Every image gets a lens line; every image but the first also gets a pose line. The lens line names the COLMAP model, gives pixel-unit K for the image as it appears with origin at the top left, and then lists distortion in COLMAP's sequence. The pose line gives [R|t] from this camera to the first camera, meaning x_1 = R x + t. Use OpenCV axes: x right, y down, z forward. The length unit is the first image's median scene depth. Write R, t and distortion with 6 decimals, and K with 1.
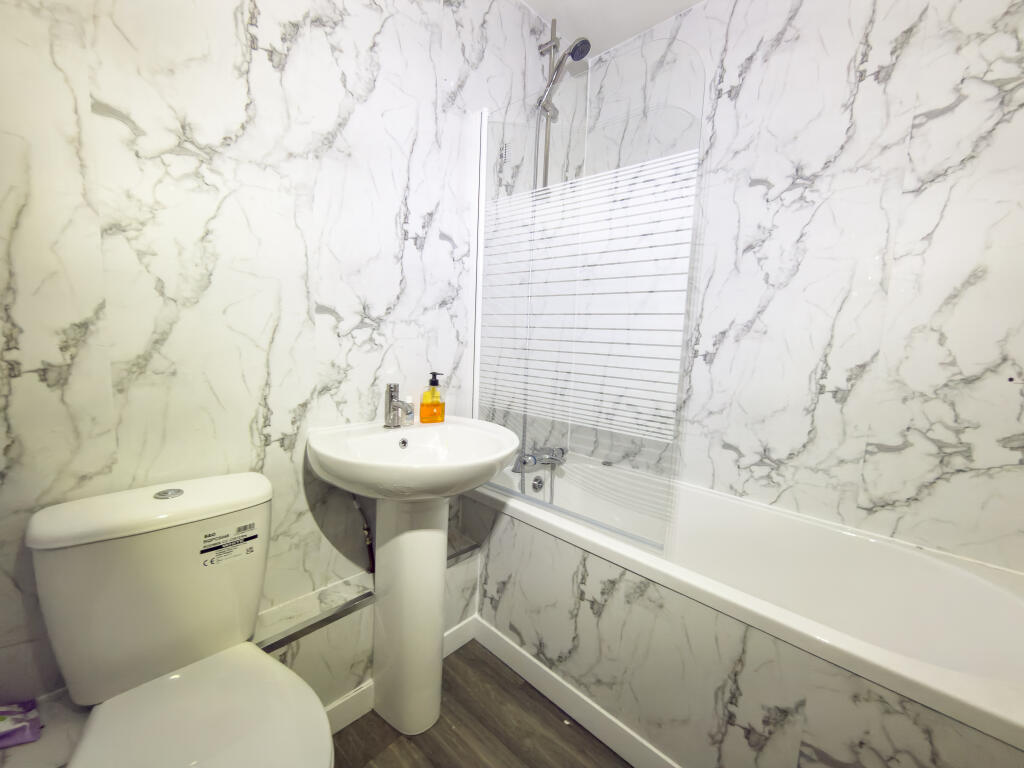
lens RADIAL K [[410.3, 0, 510.6], [0, 410.3, 384.3], [0, 0, 1]] dist [-0.002433, 0.000287]
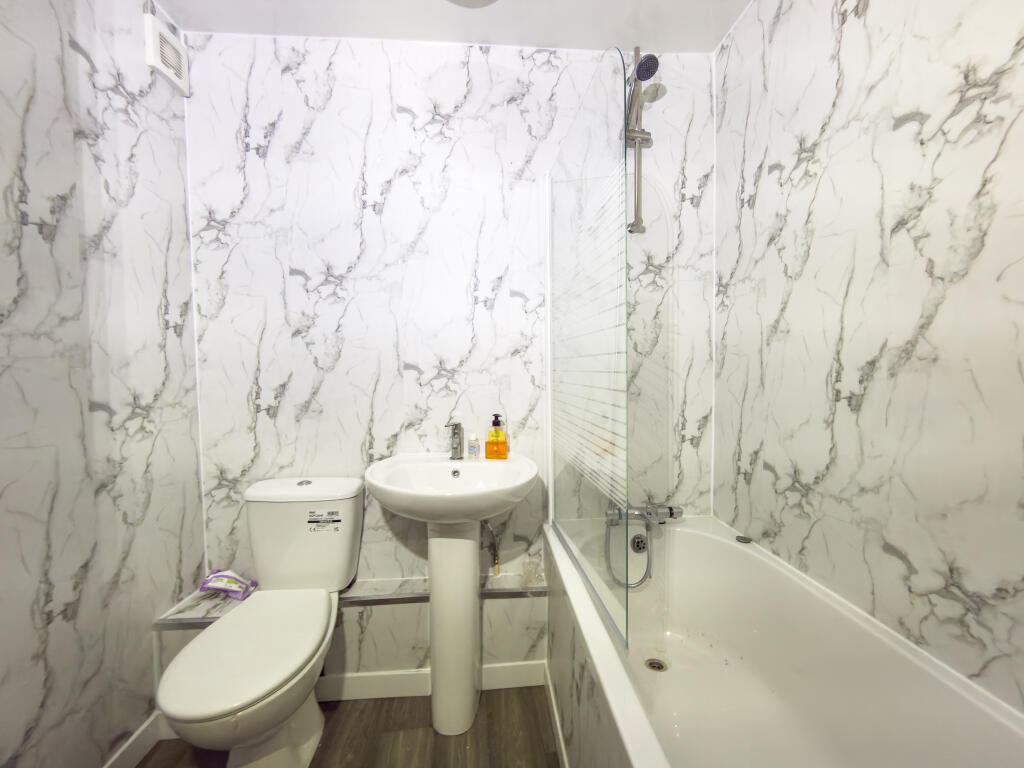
lens RADIAL K [[410.3, 0, 510.6], [0, 410.3, 384.3], [0, 0, 1]] dist [-0.002433, 0.000287]
pose [[0.738949, -0.022348, -0.673390, 0.625079], [-0.036797, 0.996619, -0.073455, -0.030482], [0.672755, 0.079058, 0.735629, 0.193989]]
